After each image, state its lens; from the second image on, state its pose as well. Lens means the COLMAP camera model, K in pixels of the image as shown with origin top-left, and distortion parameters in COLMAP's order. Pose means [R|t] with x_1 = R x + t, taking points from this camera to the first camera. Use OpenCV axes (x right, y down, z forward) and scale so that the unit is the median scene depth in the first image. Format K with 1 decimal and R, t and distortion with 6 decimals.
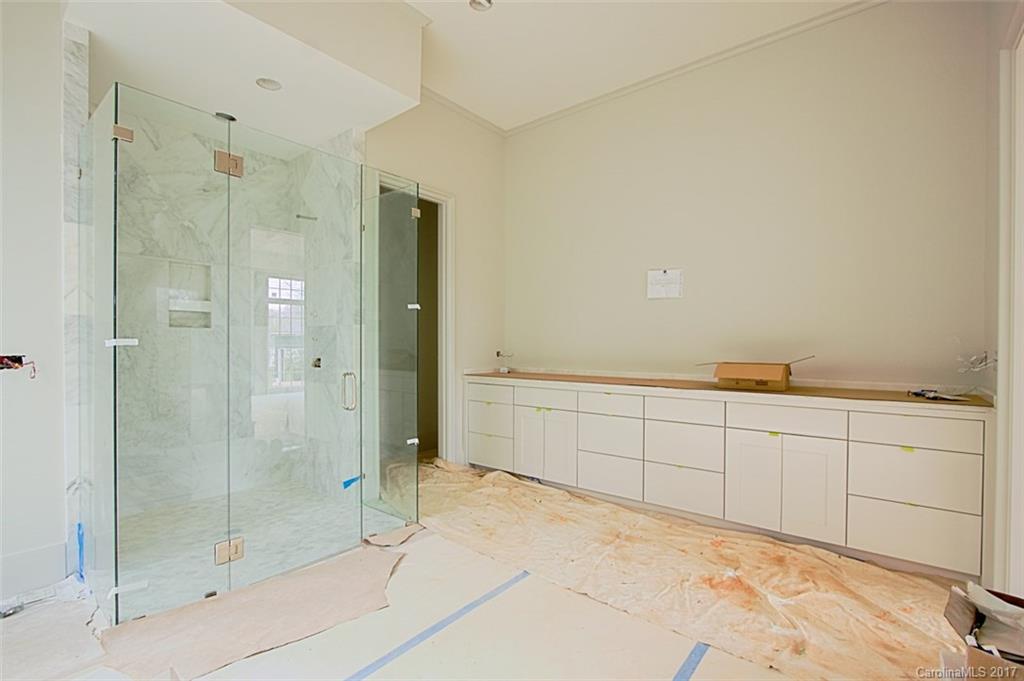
lens RADIAL K [[468.8, 0, 513.0], [0, 468.8, 351.6], [0, 0, 1]] dist [-0.002790, 0.000198]
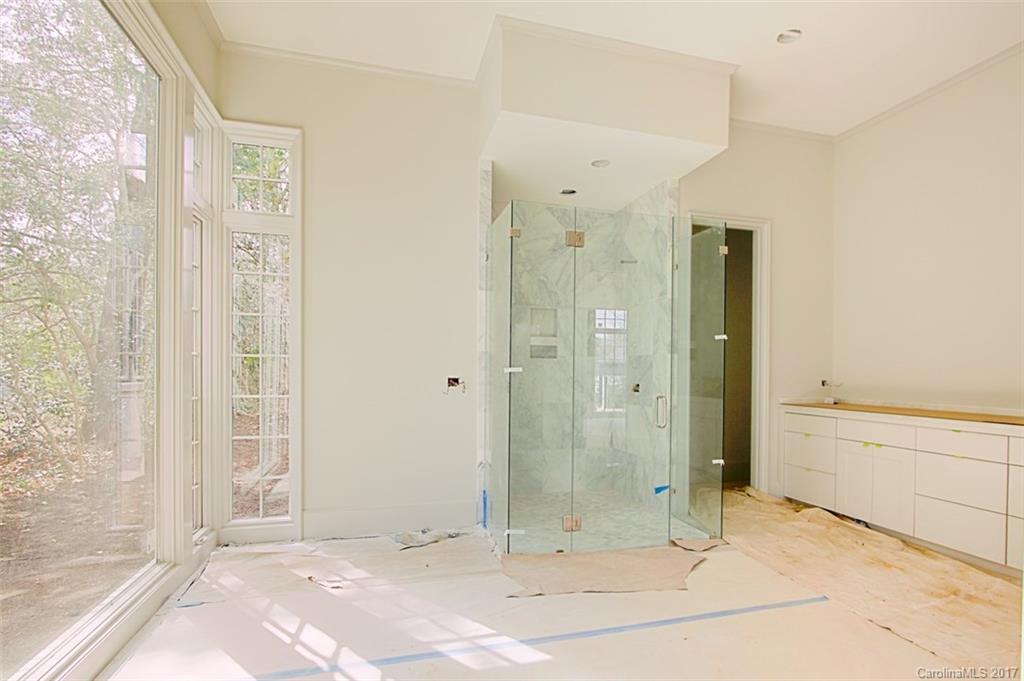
lens RADIAL K [[491.3, 0, 515.9], [0, 491.3, 374.2], [0, 0, 1]] dist [-0.036753, 0.000180]
pose [[0.801920, 0.006919, -0.597391, 0.067015], [-0.013134, 0.999895, -0.006050, 0.001930], [0.597286, 0.012698, 0.801928, -0.148066]]
